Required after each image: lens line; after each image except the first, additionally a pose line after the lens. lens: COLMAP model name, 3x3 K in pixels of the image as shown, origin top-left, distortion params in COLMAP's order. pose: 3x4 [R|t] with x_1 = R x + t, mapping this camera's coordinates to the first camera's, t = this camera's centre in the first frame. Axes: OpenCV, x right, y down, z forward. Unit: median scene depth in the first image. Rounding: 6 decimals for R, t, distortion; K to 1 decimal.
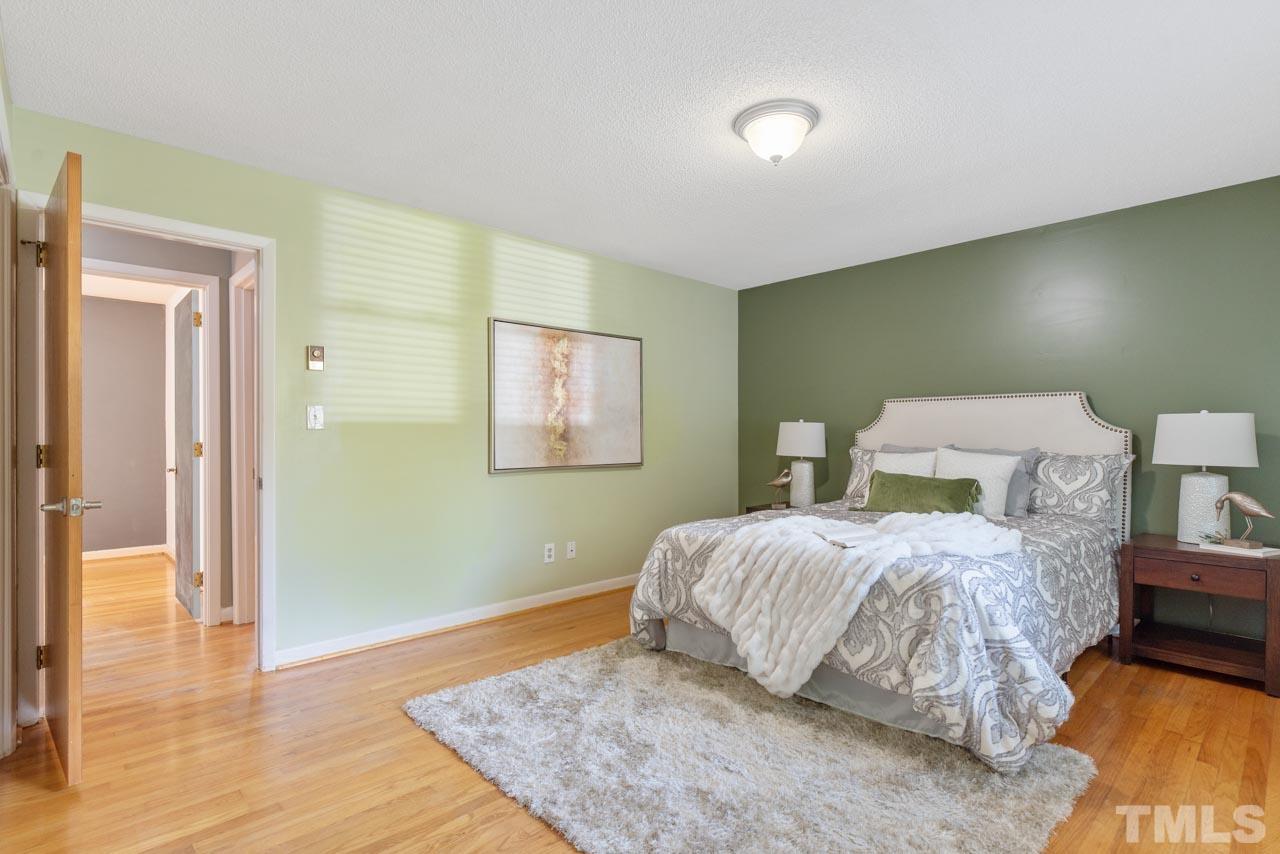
lens RADIAL K [[621.2, 0, 639.3], [0, 621.2, 428.8], [0, 0, 1]] dist [-0.003913, 0.000628]
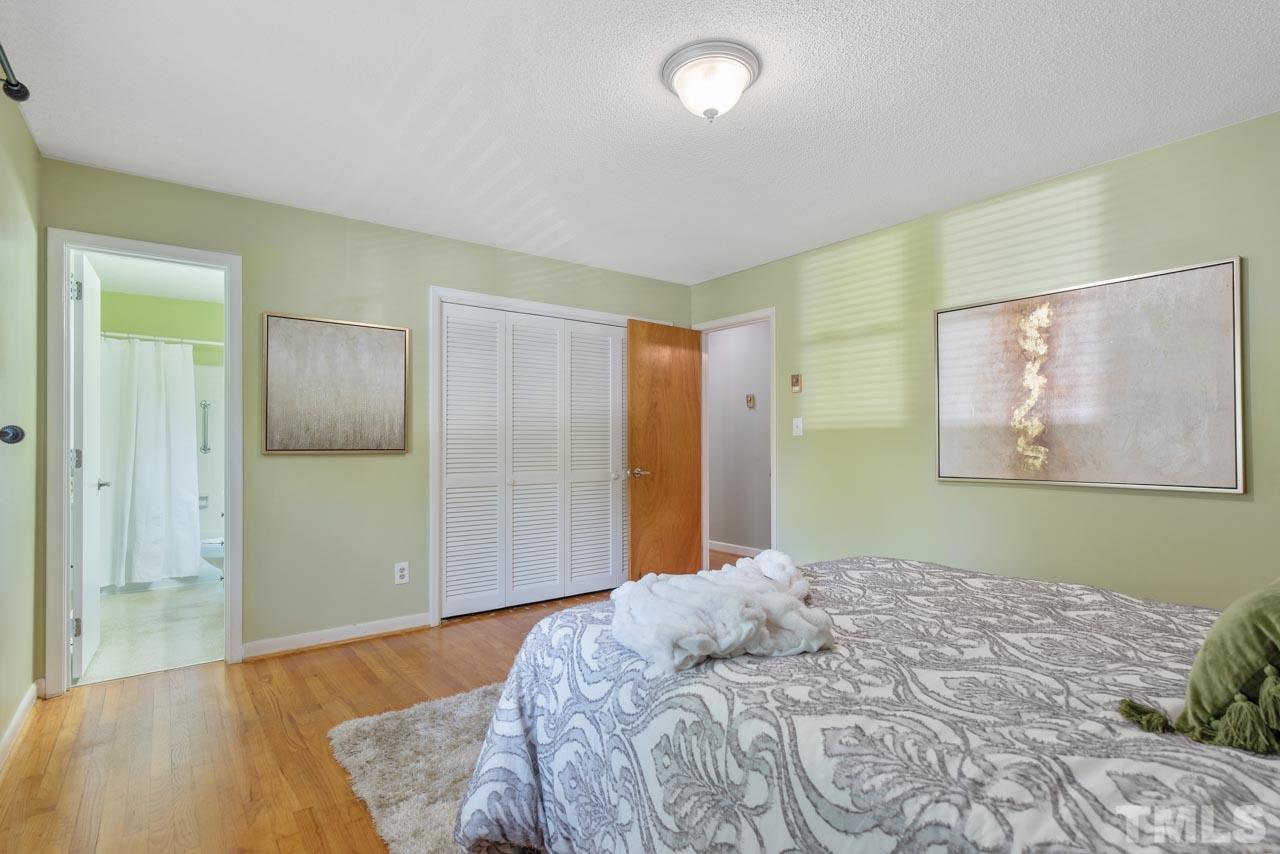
lens RADIAL K [[621.2, 0, 642.5], [0, 621.2, 433.8], [0, 0, 1]] dist [-0.003913, 0.000628]
pose [[-0.095806, -0.013217, -0.995312, 0.656575], [0.013904, 0.999797, -0.014615, 0.009251], [0.995303, -0.015239, -0.095603, 0.599943]]
